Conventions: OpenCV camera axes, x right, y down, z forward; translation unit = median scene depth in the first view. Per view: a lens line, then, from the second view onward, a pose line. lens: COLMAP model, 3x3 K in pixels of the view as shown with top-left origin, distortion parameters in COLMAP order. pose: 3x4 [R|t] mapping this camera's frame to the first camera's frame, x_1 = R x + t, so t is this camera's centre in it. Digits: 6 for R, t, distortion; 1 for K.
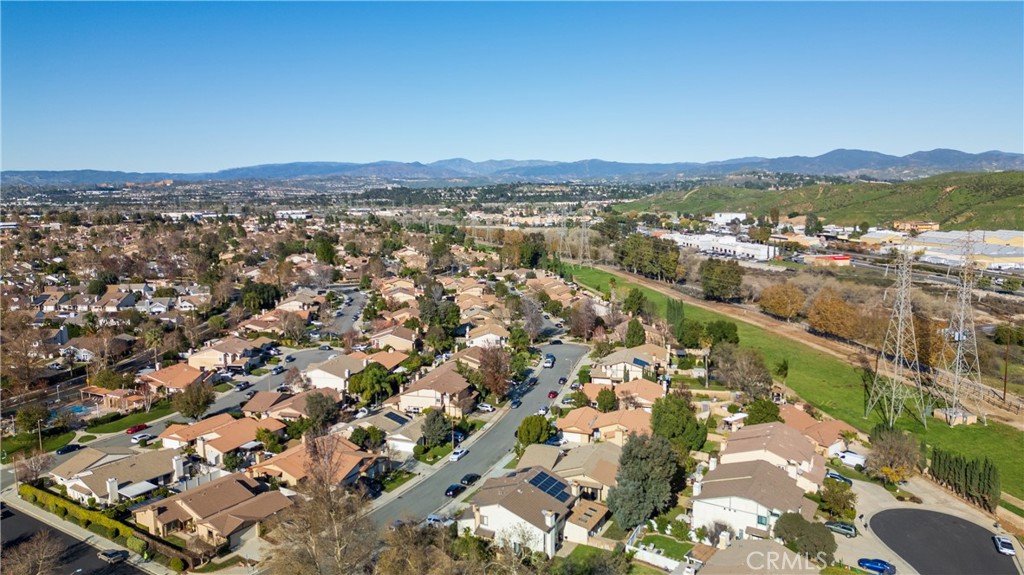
lens RADIAL K [[712.7, 0, 512.0], [0, 712.7, 287.5], [0, 0, 1]] dist [0.097203, -0.105910]
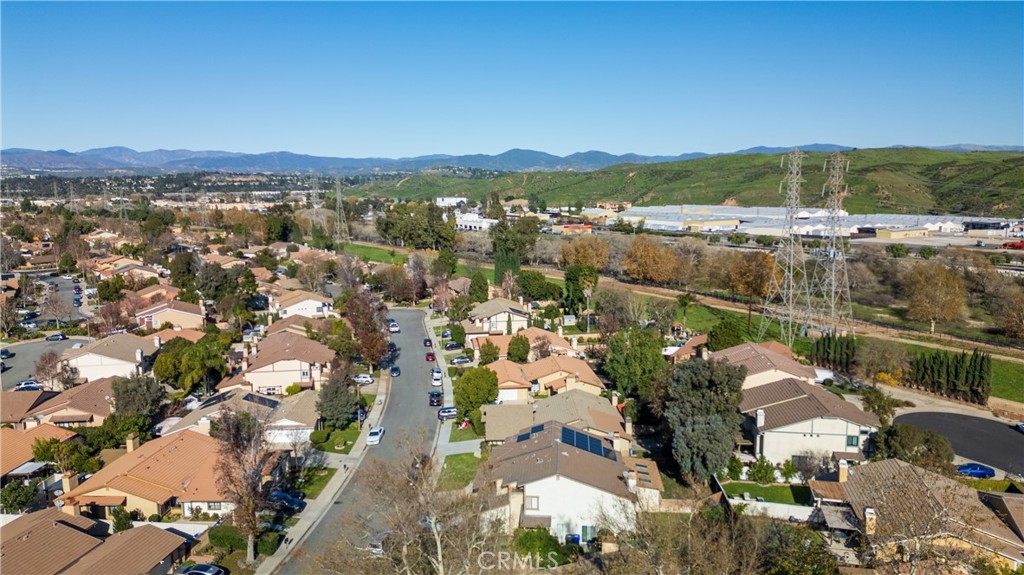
lens RADIAL K [[712.7, 0, 512.0], [0, 712.7, 287.5], [0, 0, 1]] dist [0.097203, -0.105910]
pose [[0.914355, -0.057507, 0.400808, -0.116259], [0.054980, 0.998329, 0.017813, 0.040415], [-0.401163, 0.005749, 0.915989, 0.144476]]
